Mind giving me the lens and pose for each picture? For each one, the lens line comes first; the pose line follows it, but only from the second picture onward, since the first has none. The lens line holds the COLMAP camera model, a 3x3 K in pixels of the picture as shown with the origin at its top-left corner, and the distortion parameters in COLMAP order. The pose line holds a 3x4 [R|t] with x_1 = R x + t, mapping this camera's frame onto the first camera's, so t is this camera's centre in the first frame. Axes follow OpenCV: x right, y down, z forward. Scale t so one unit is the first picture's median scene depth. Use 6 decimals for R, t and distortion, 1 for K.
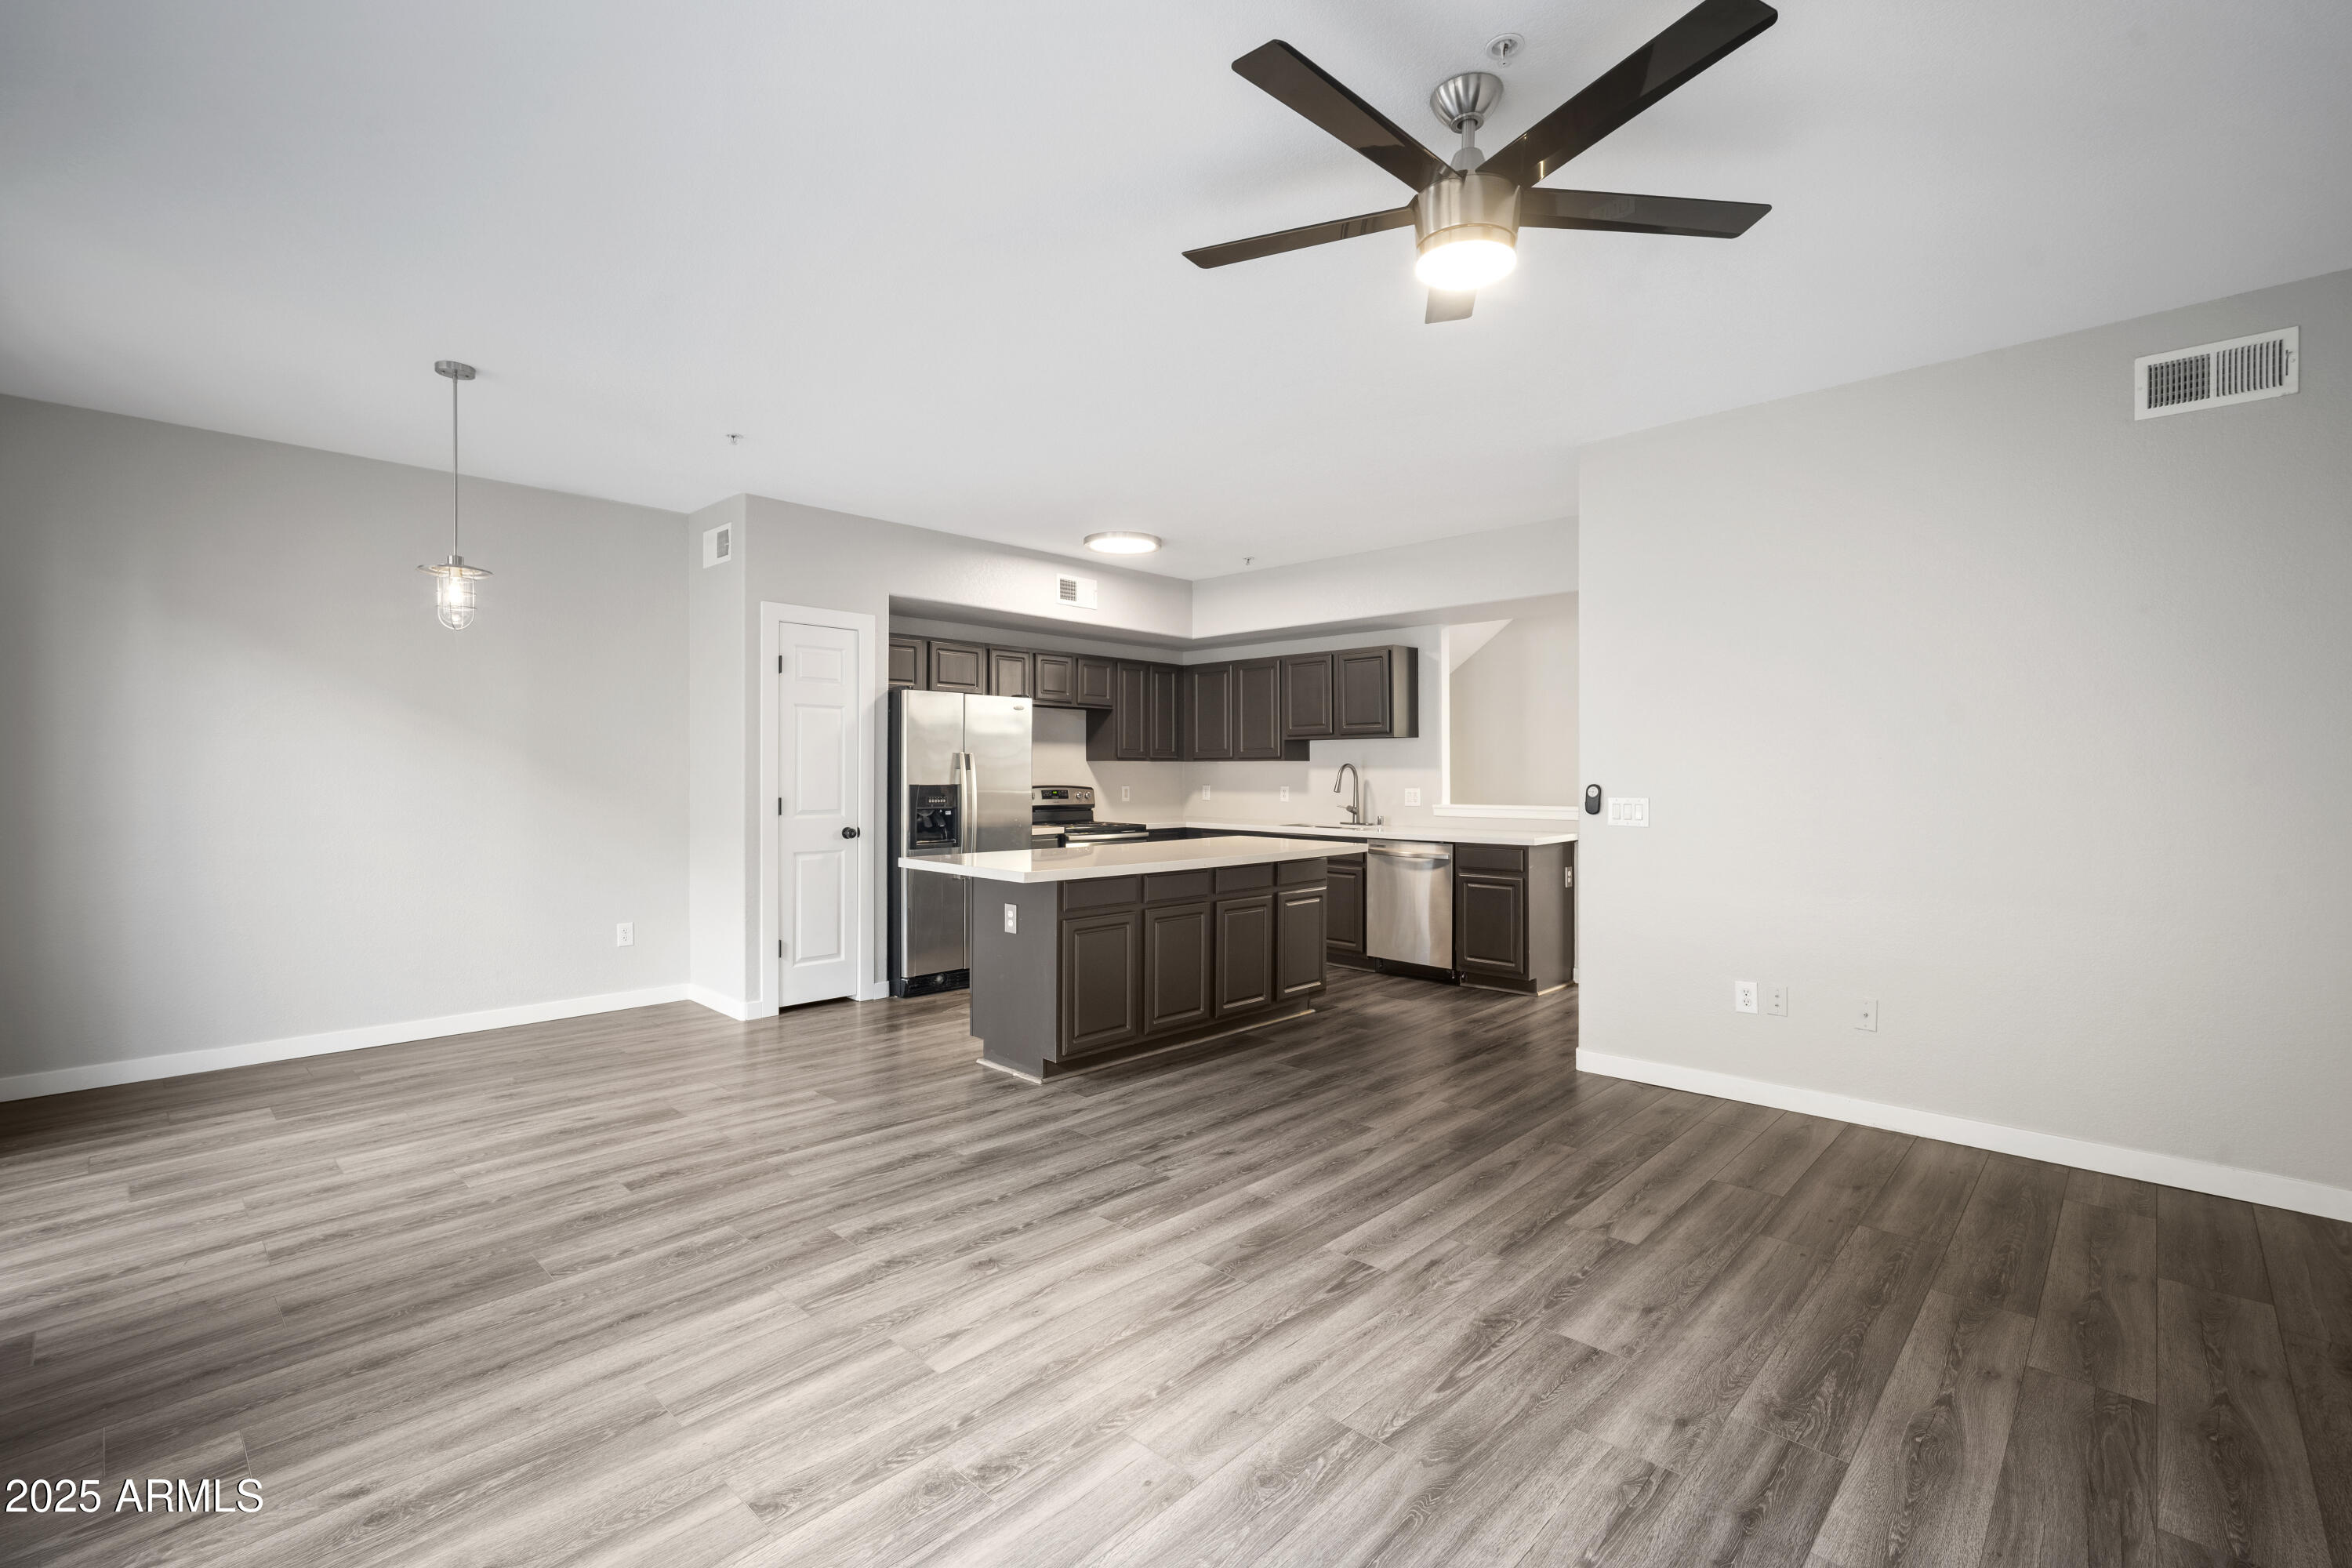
lens RADIAL K [[1040.9, 0, 1169.2], [0, 1040.9, 770.4], [0, 0, 1]] dist [-0.017403, 0.005347]
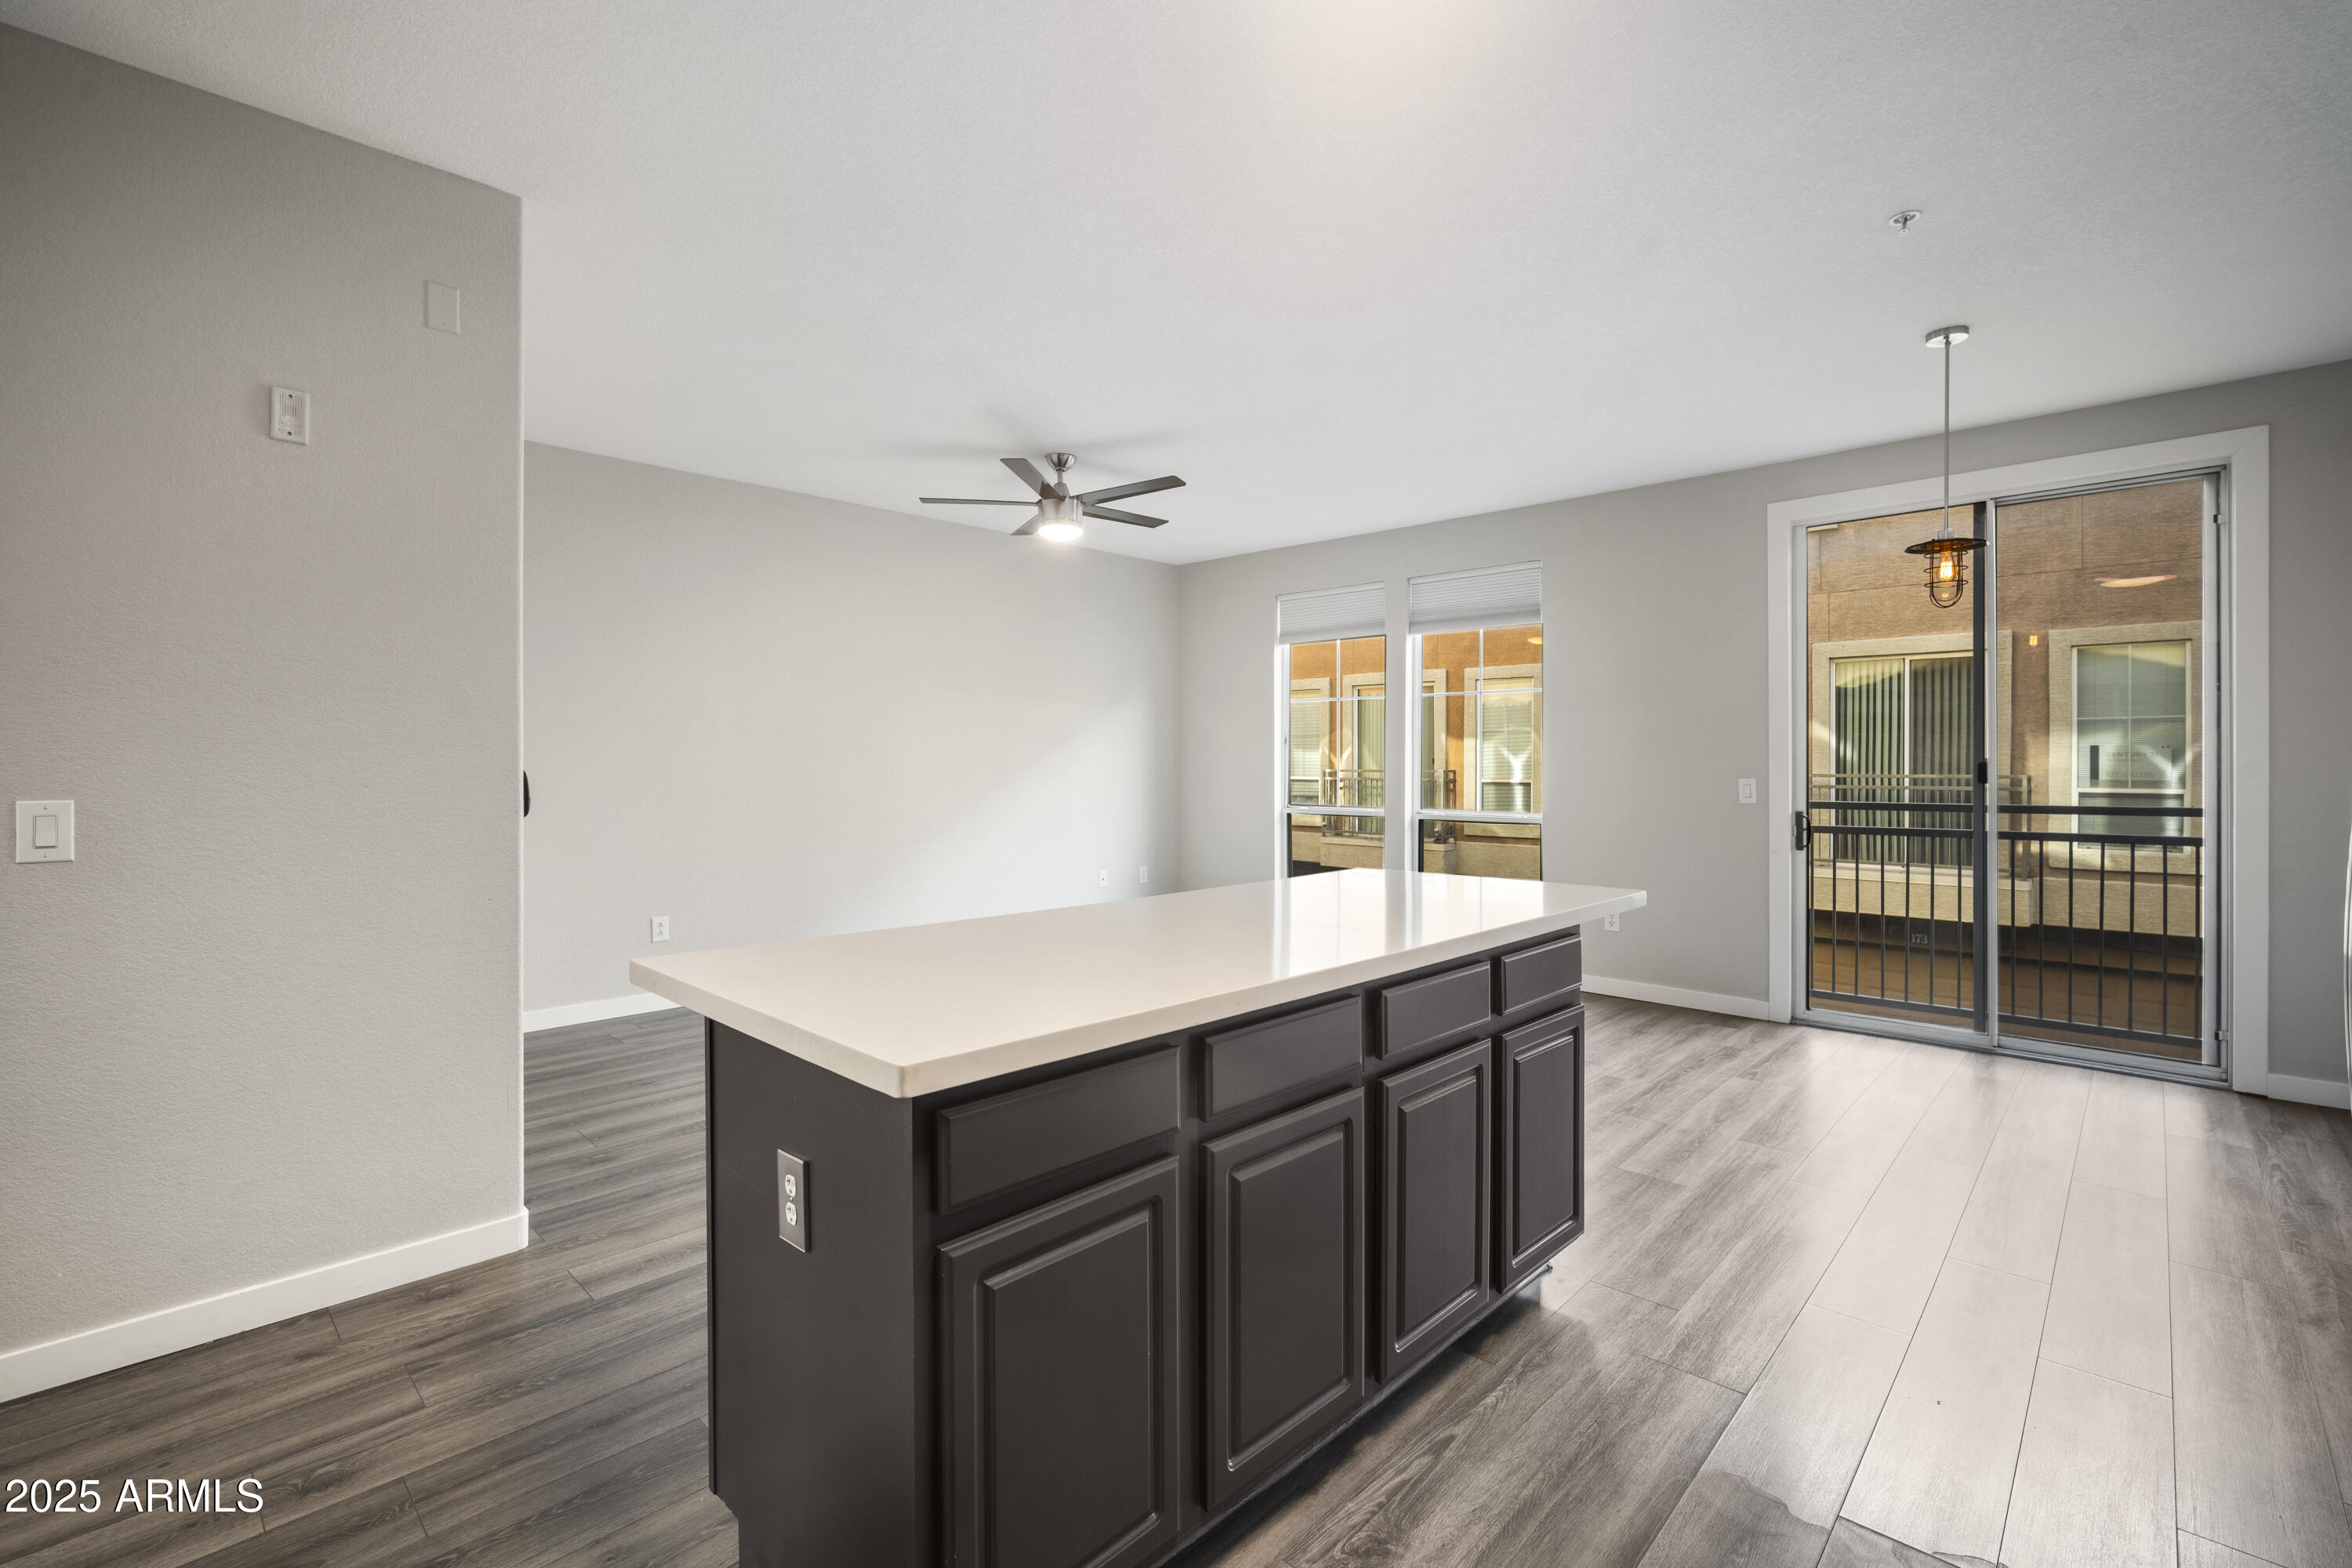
lens RADIAL K [[1040.9, 0, 1173.1], [0, 1040.9, 763.0], [0, 0, 1]] dist [-0.017403, 0.005347]
pose [[-0.999982, -0.003146, -0.005135, 0.025814], [-0.003145, 0.999995, -0.000185, 0.009046], [0.005135, -0.000168, -0.999987, 1.689890]]
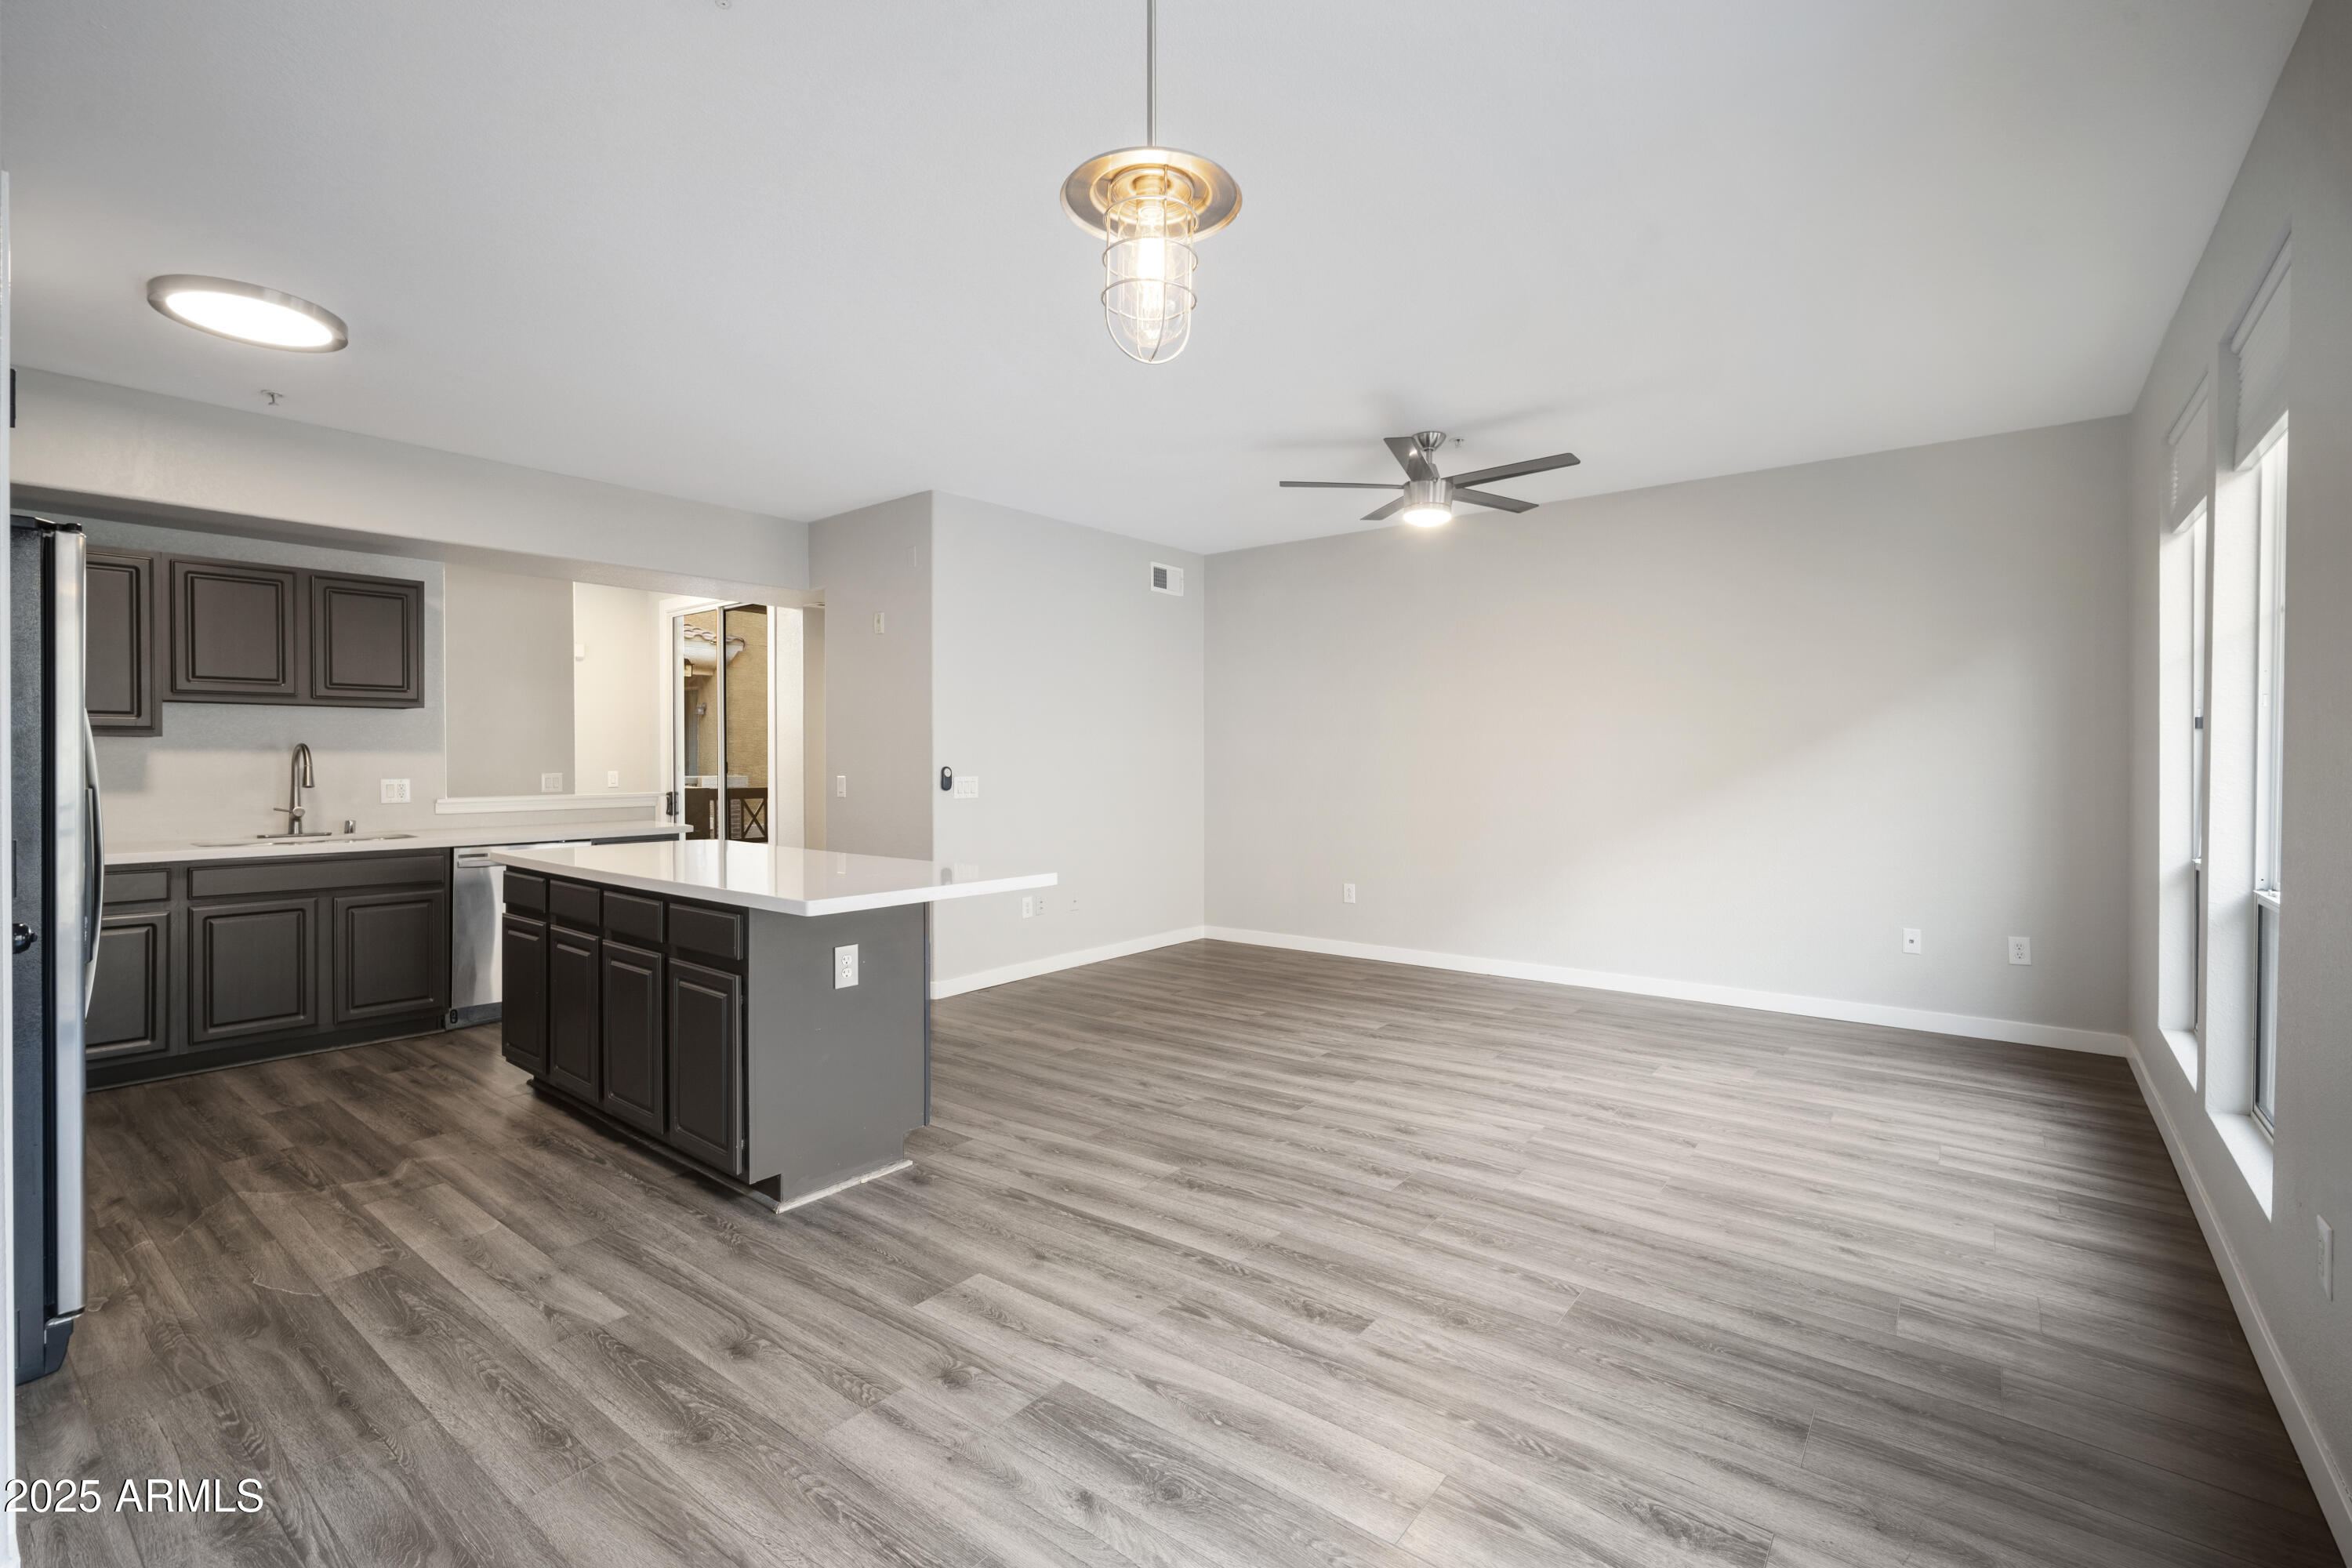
lens RADIAL K [[1040.9, 0, 1180.5], [0, 1040.9, 768.0], [0, 0, 1]] dist [-0.017403, 0.005347]
pose [[-0.105591, -0.010889, 0.994350, -0.908822], [-0.002689, 0.999940, 0.010664, 0.000896], [-0.994406, -0.001548, -0.105614, 0.890228]]
